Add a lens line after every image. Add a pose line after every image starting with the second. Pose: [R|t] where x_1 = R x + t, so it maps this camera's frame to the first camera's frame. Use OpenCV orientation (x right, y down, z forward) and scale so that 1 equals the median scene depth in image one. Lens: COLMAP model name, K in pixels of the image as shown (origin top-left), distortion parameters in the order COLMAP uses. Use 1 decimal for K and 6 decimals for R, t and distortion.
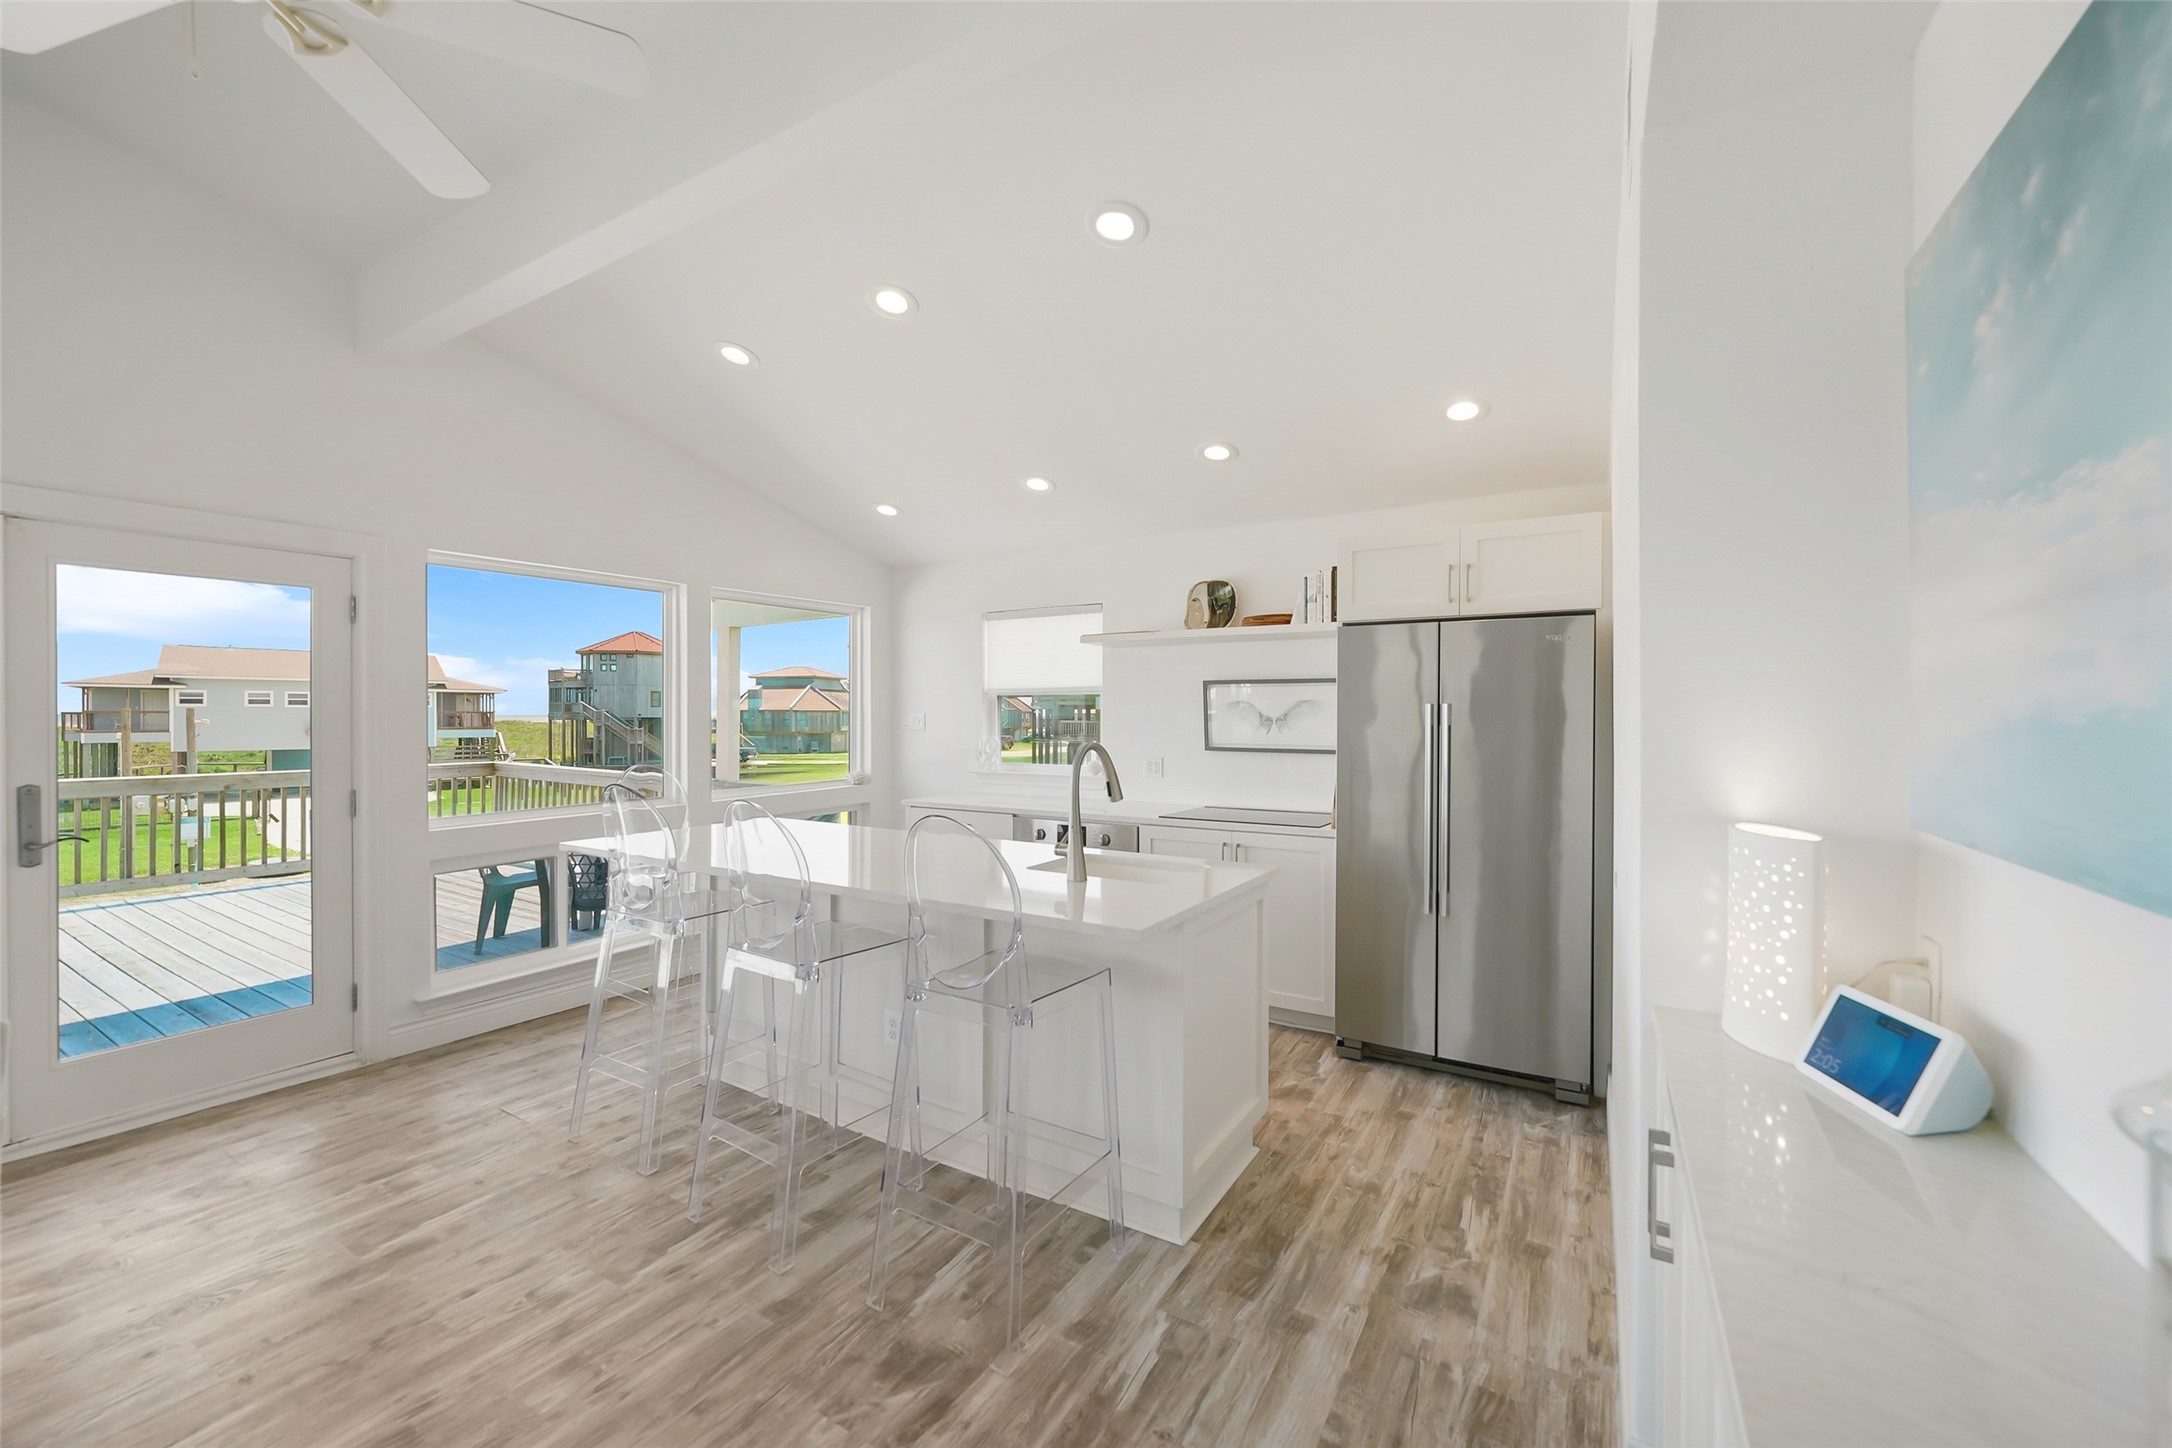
lens RADIAL K [[858.7, 0, 1081.3], [0, 858.7, 720.0], [0, 0, 1]] dist [-0.002941, -0.000234]
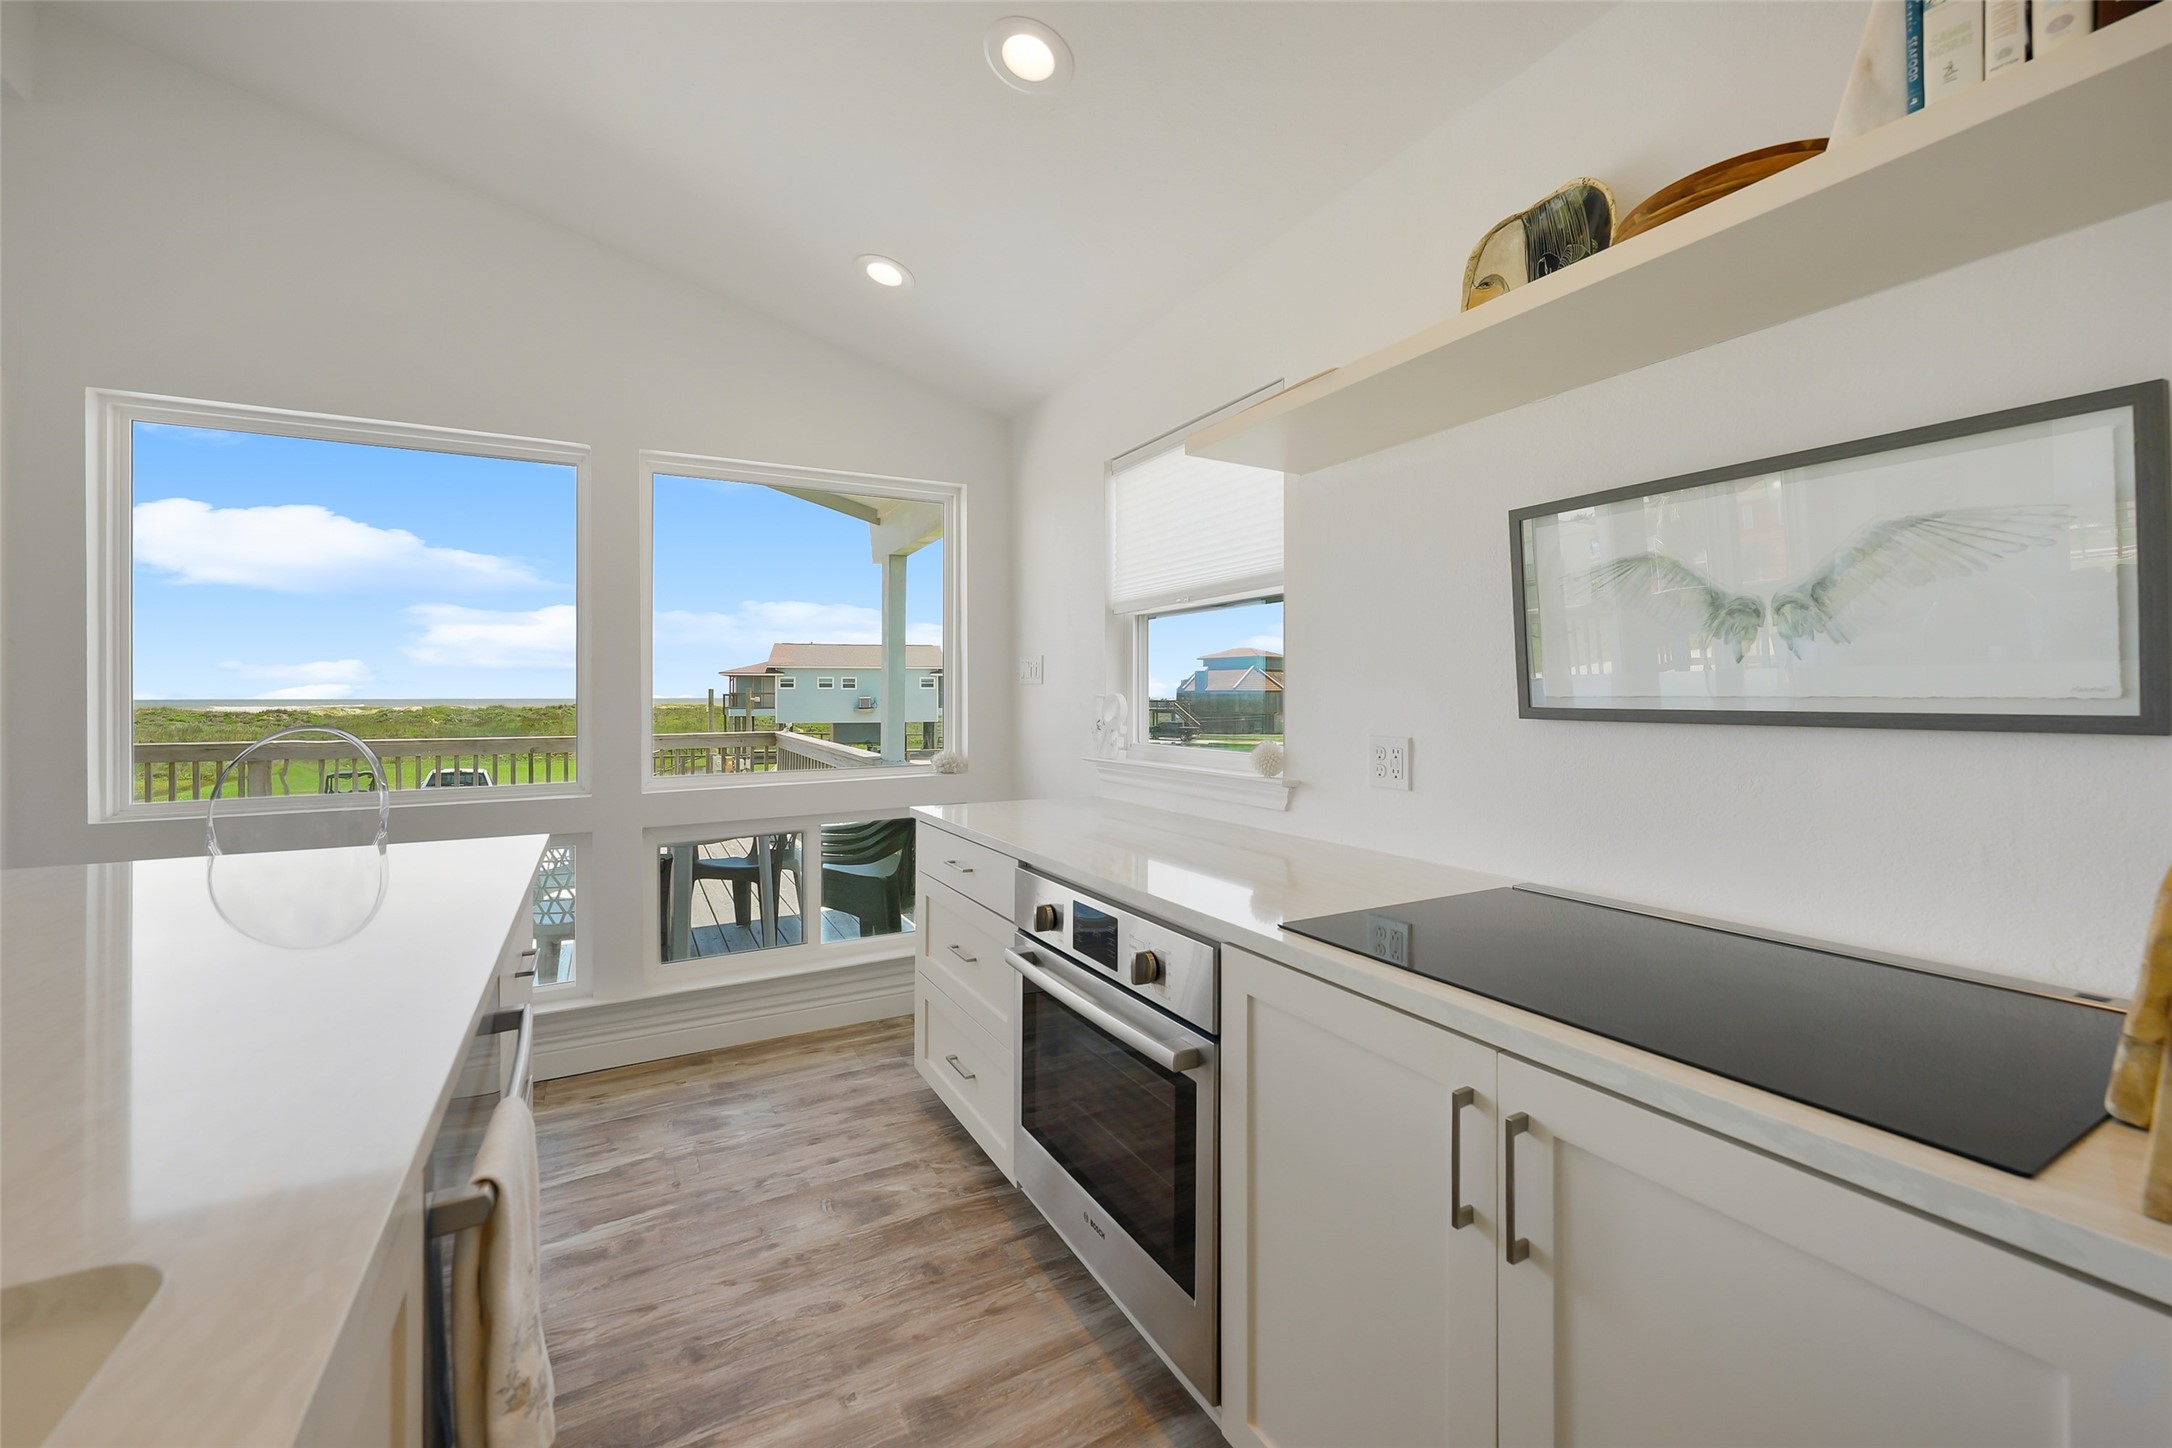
lens RADIAL K [[864.6, 0, 1087.0], [0, 864.6, 696.3], [0, 0, 1]] dist [0.000005, -0.000182]
pose [[0.869270, -0.003331, -0.494327, 0.300549], [0.000307, 0.999981, -0.006197, 0.053090], [0.494338, 0.005235, 0.869254, 1.136724]]
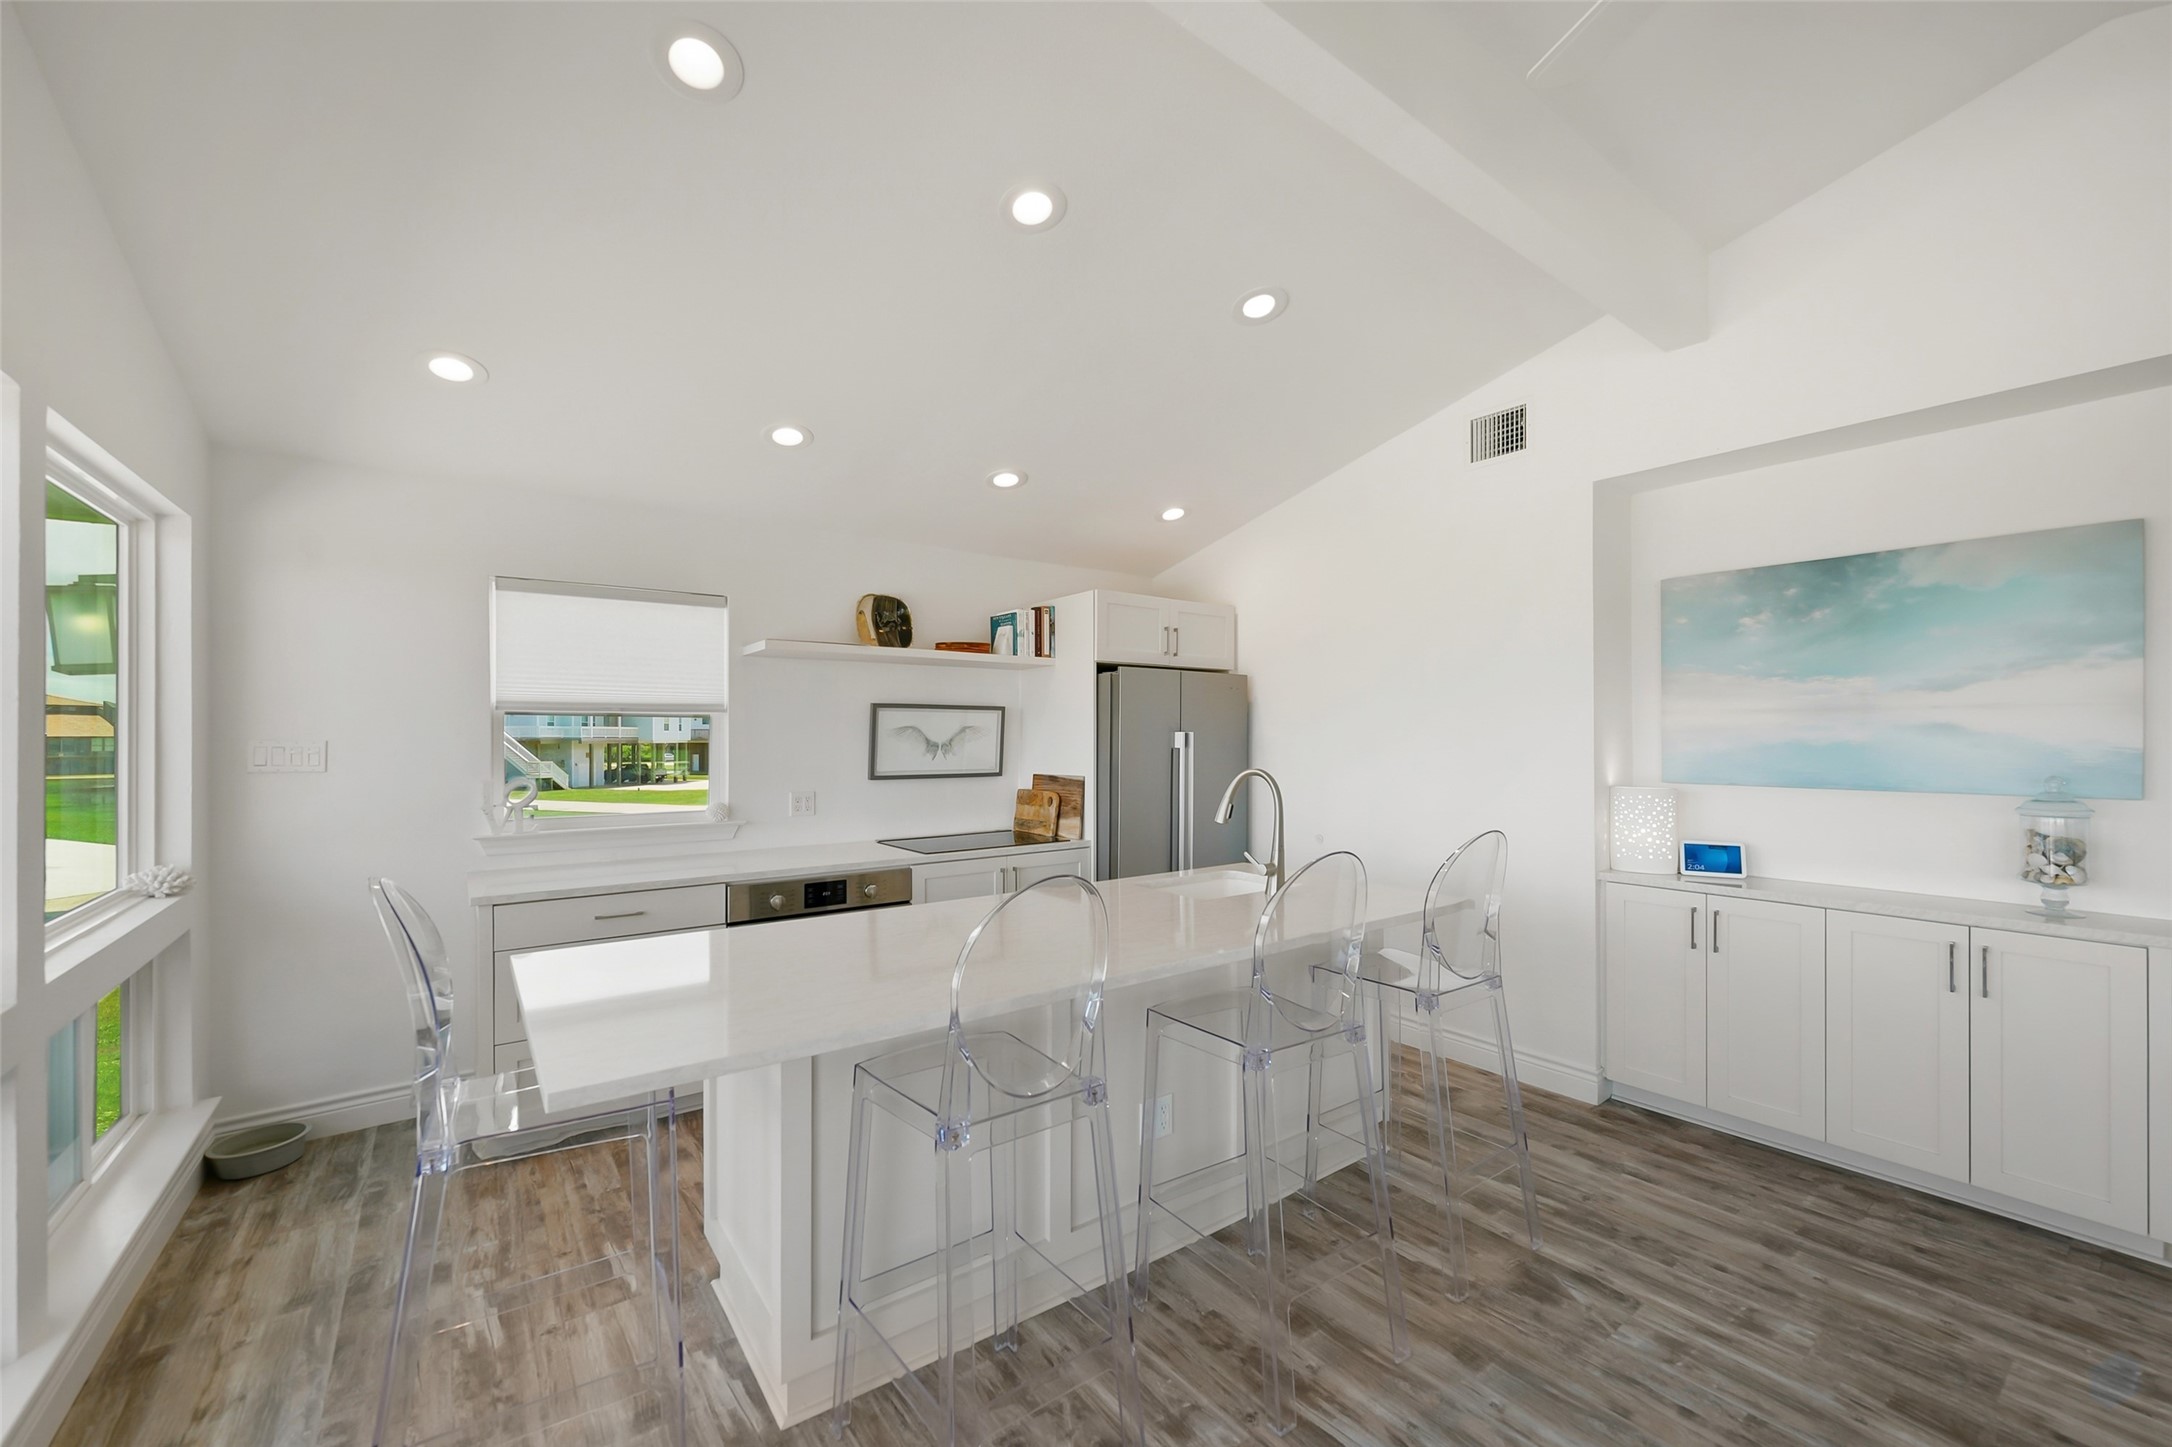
lens RADIAL K [[858.3, 0, 1081.7], [0, 858.3, 733.7], [0, 0, 1]] dist [-0.001464, -0.000246]
pose [[0.377935, 0.000307, 0.925832, -1.126009], [0.006076, 0.999978, -0.002812, -0.017492], [-0.925812, 0.006688, 0.377925, 0.820587]]
